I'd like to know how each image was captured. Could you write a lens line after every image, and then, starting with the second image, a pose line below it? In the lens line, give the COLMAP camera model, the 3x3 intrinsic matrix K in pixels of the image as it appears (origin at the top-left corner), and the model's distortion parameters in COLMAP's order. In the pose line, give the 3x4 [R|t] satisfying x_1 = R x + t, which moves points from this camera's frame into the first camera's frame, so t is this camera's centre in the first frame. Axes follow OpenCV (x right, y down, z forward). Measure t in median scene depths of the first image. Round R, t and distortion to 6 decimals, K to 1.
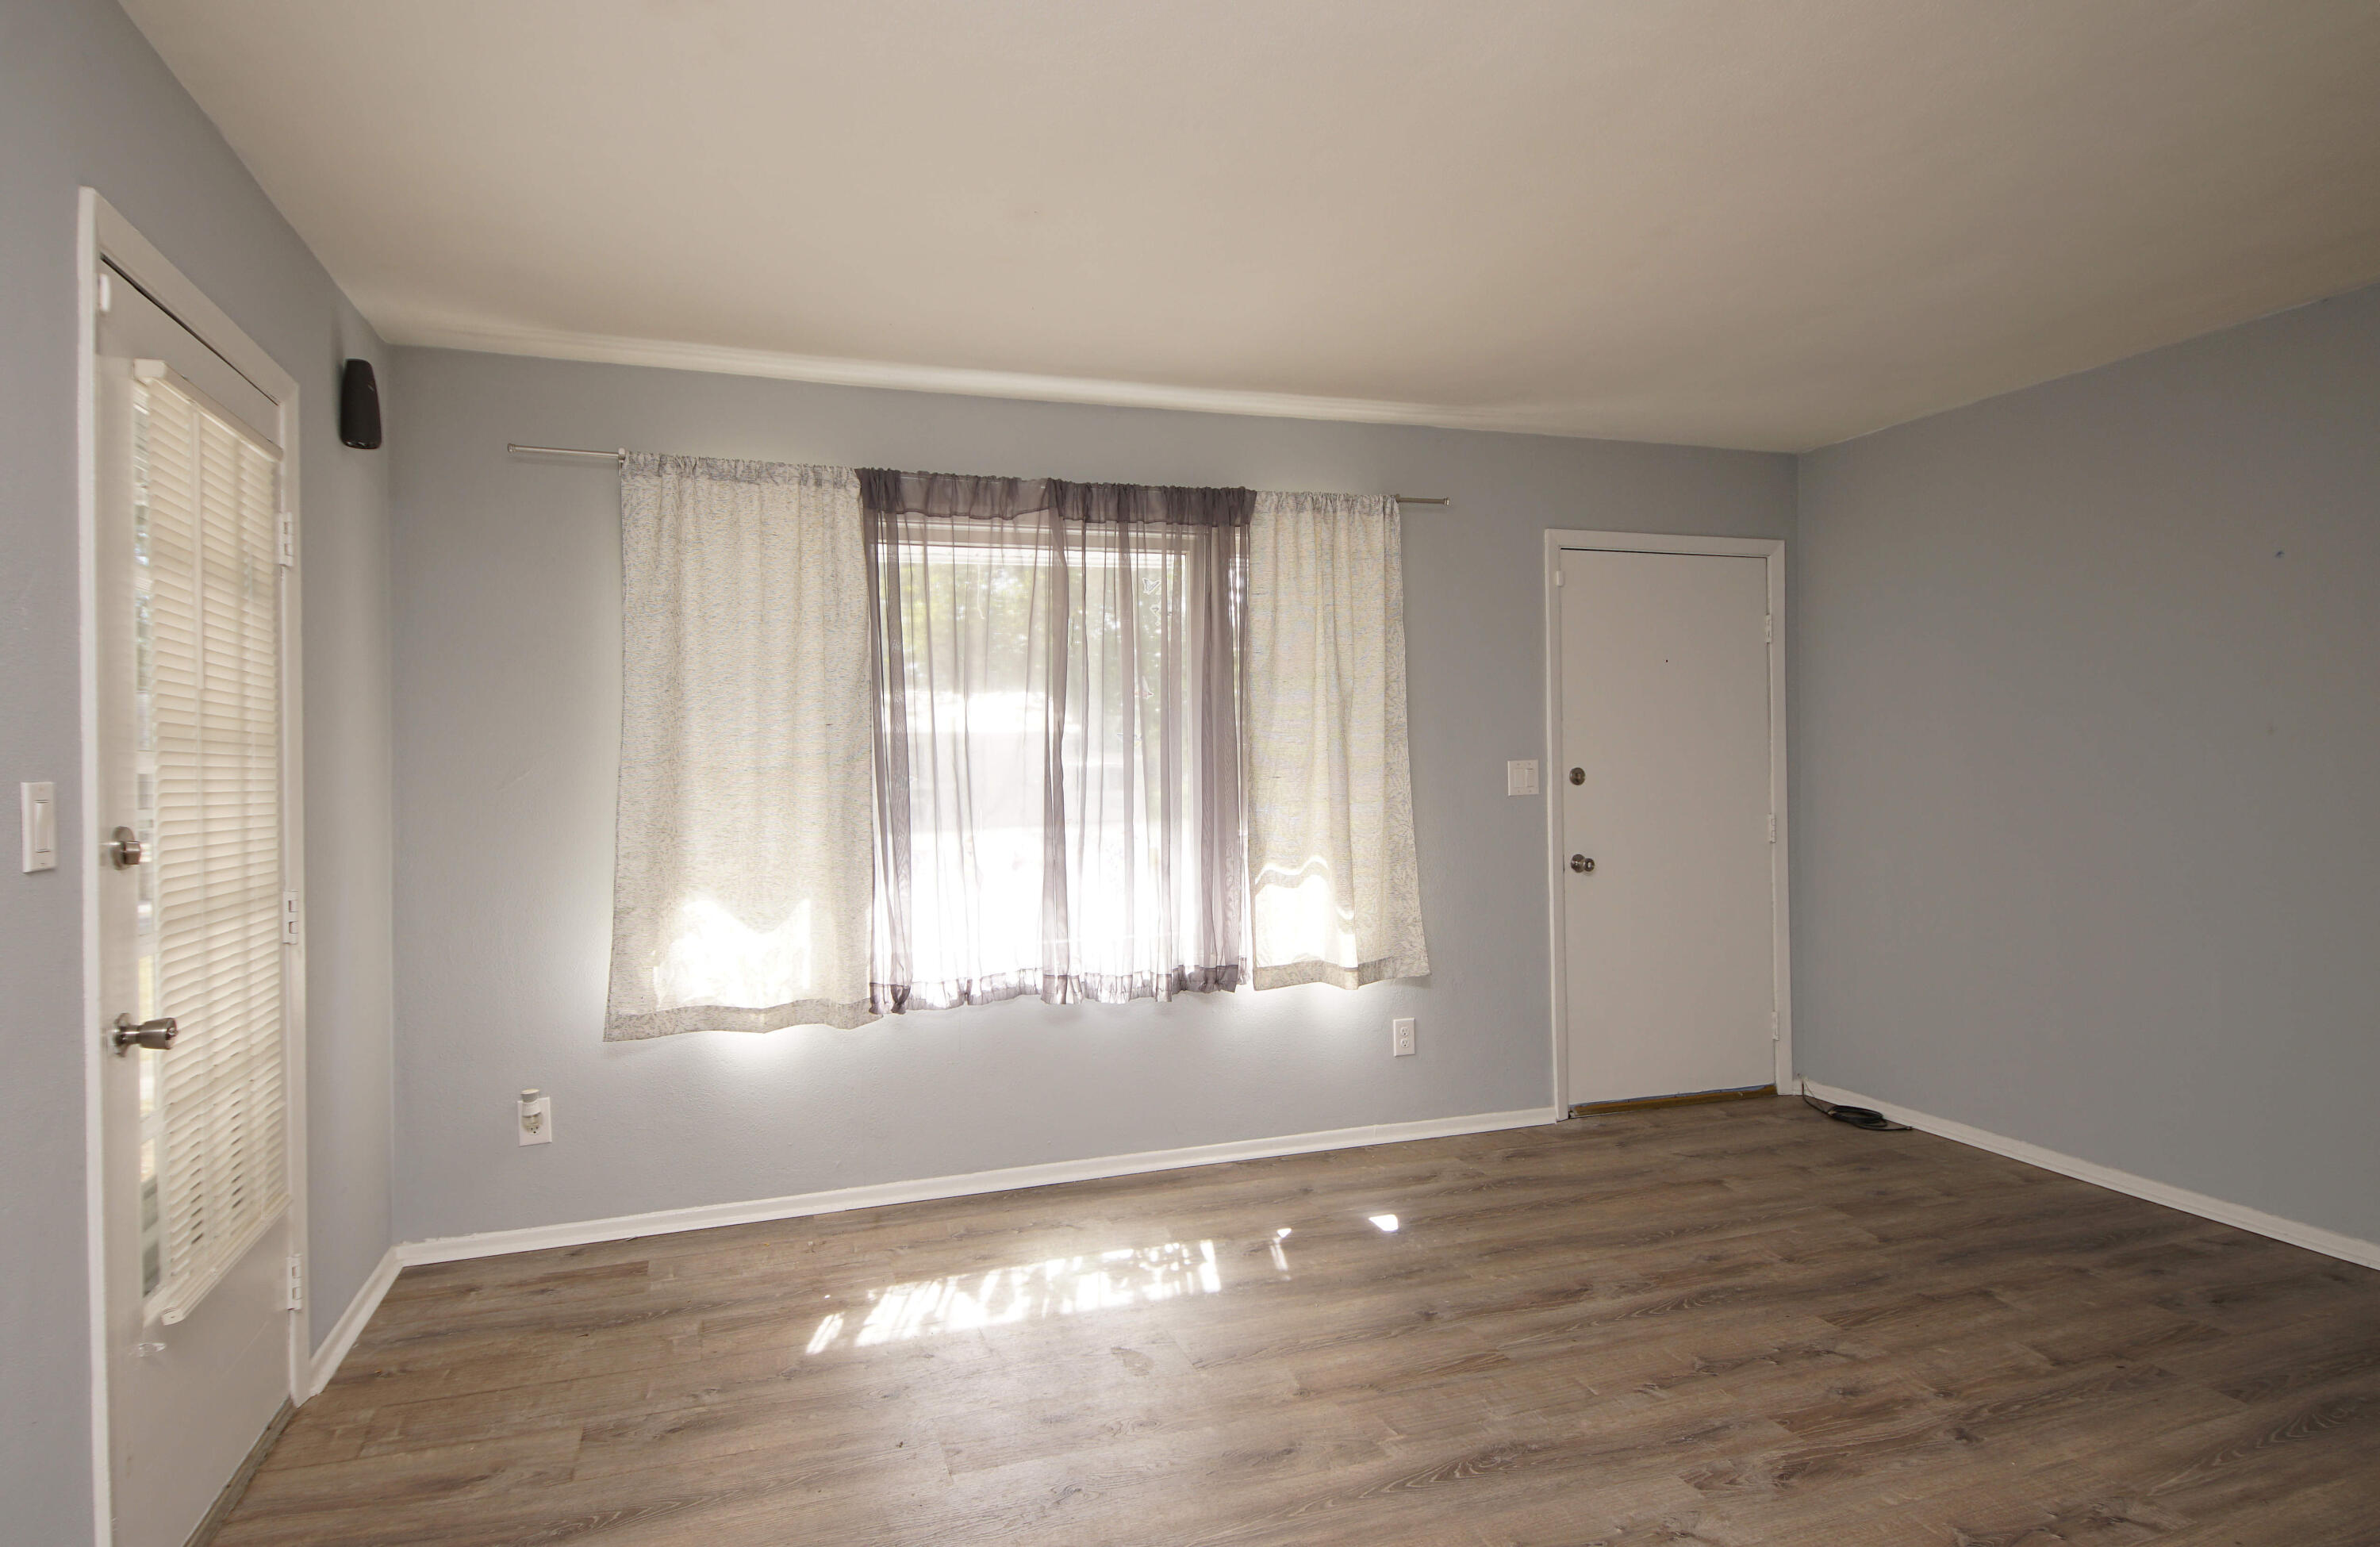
lens RADIAL K [[1285.2, 0, 1190.0], [0, 1285.2, 773.5], [0, 0, 1]] dist [0.003071, -0.015750]
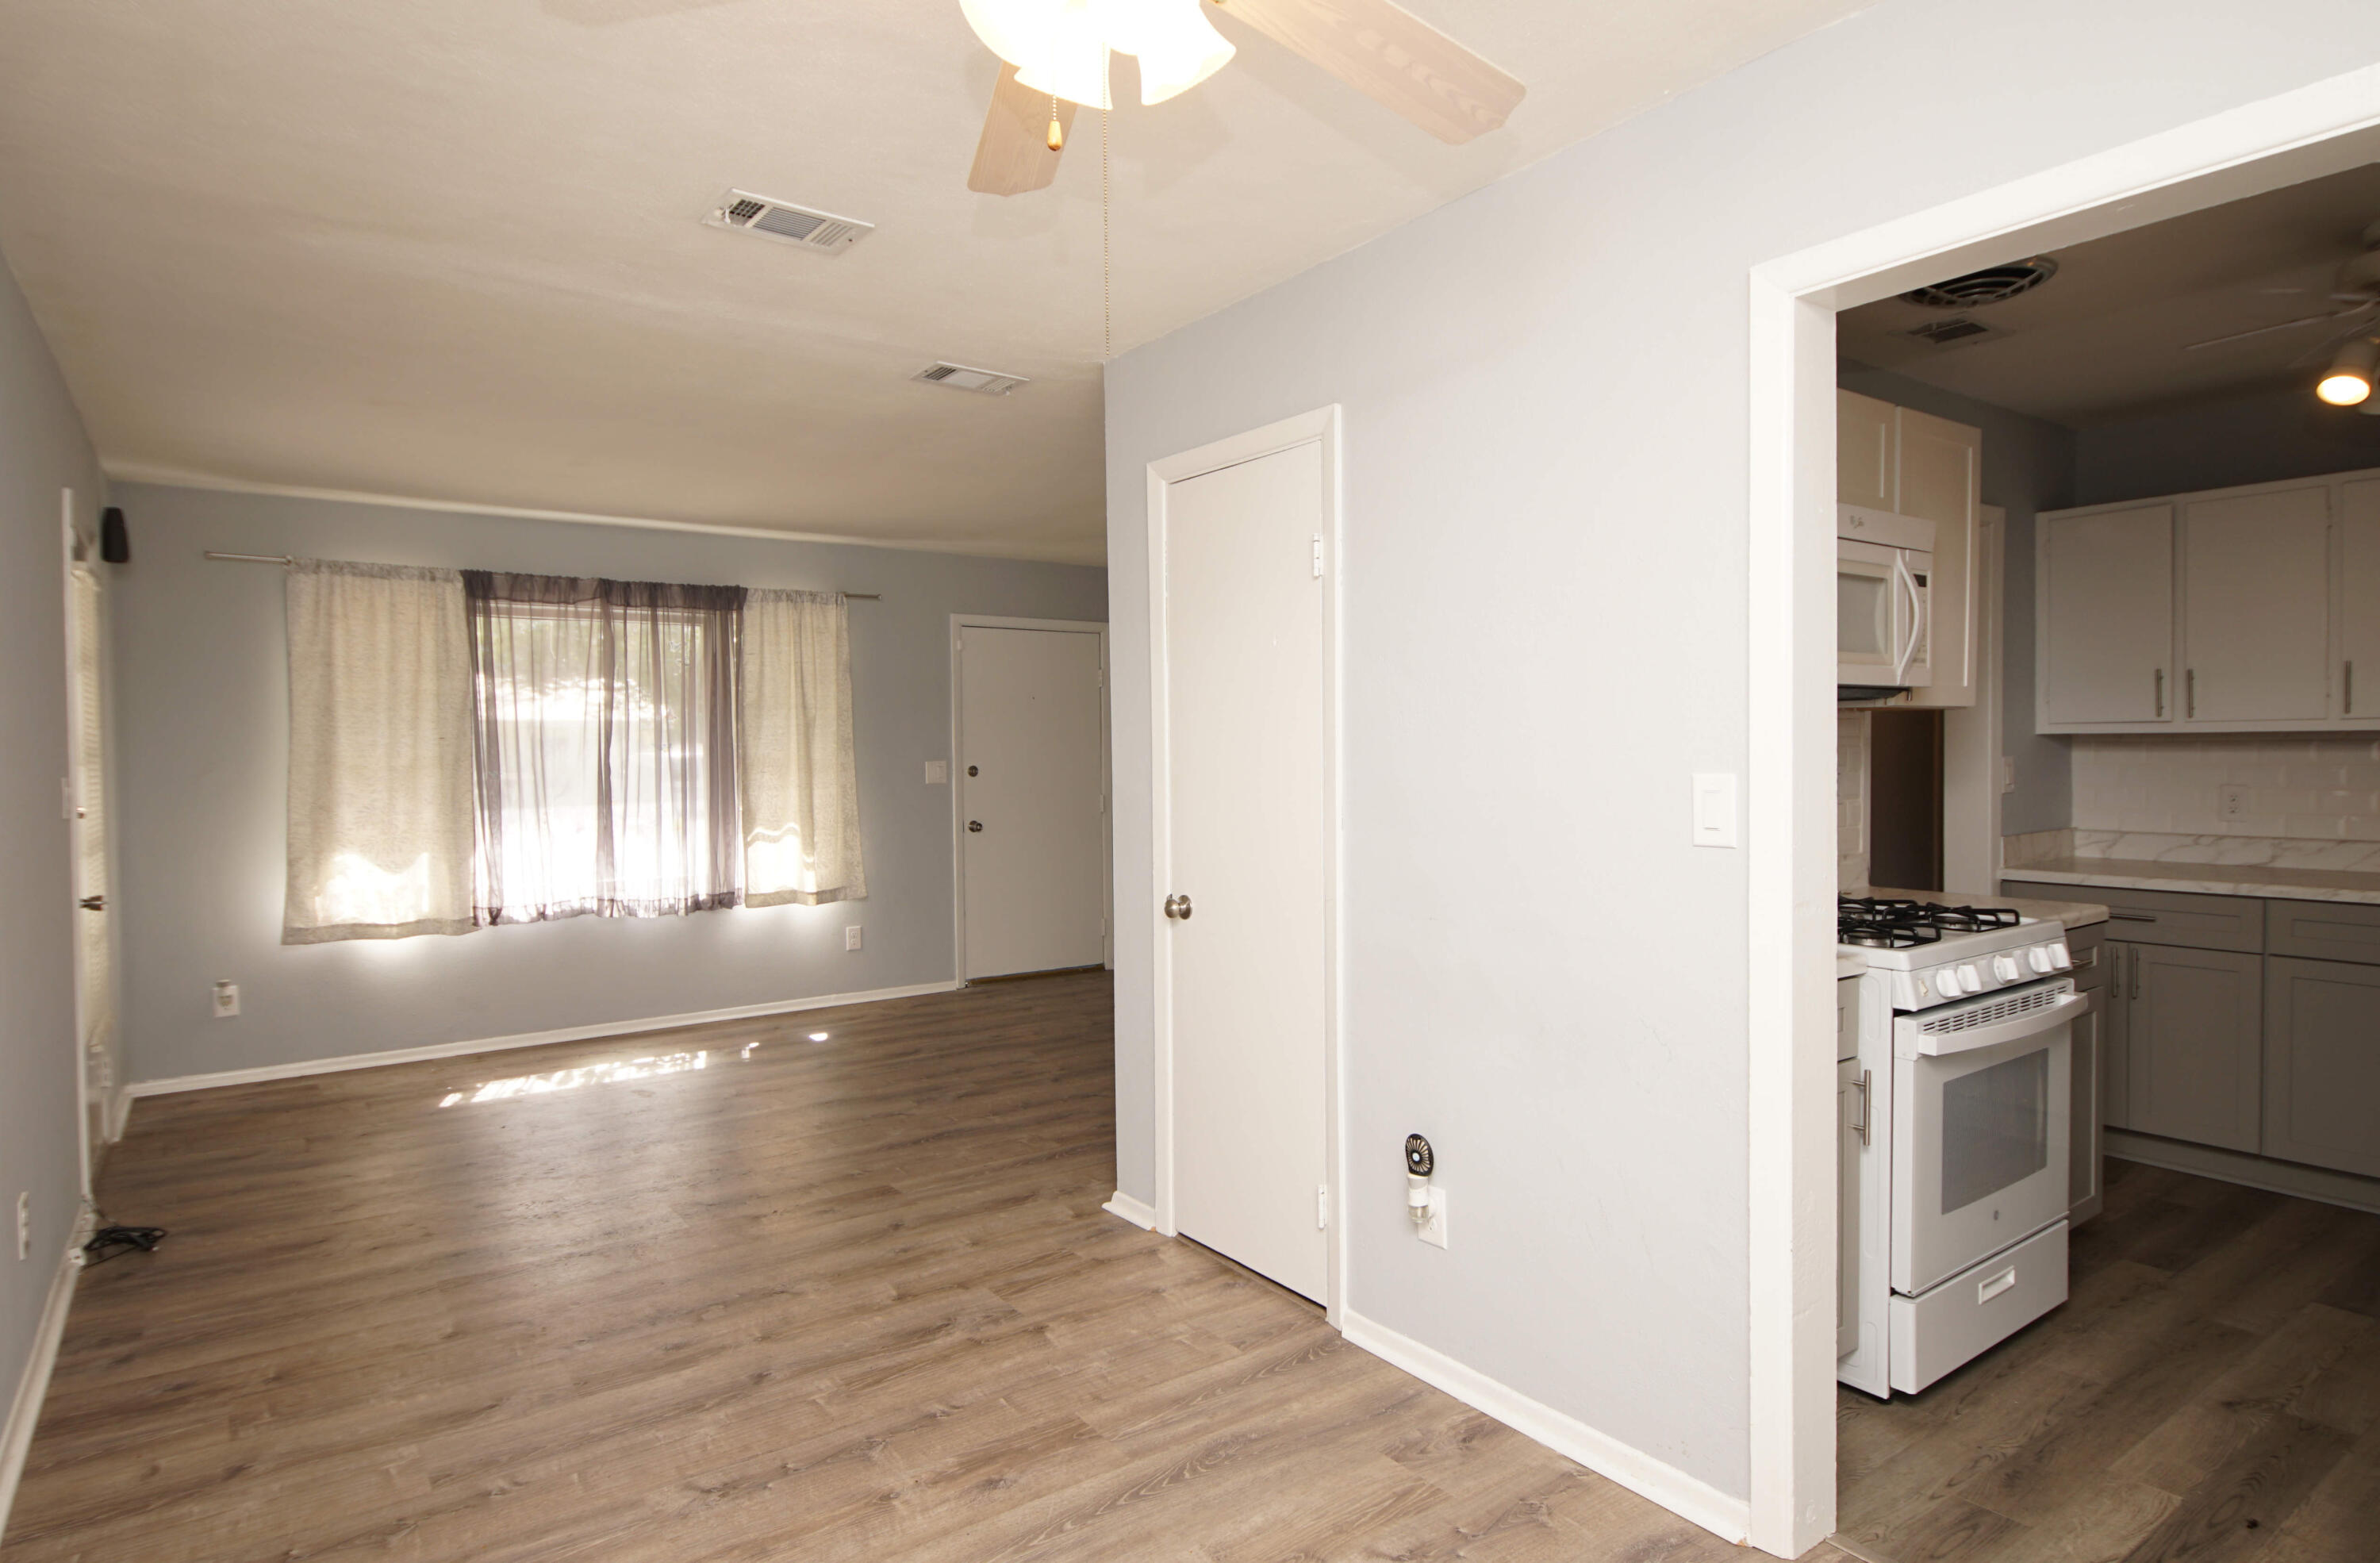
lens RADIAL K [[1309.7, 0, 1190.0], [0, 1309.7, 781.5], [0, 0, 1]] dist [0.038276, -0.035228]
pose [[0.959935, -0.002734, 0.280208, 0.130418], [-0.000924, 0.999916, 0.012918, -0.007455], [-0.280220, -0.012659, 0.959852, -0.744735]]
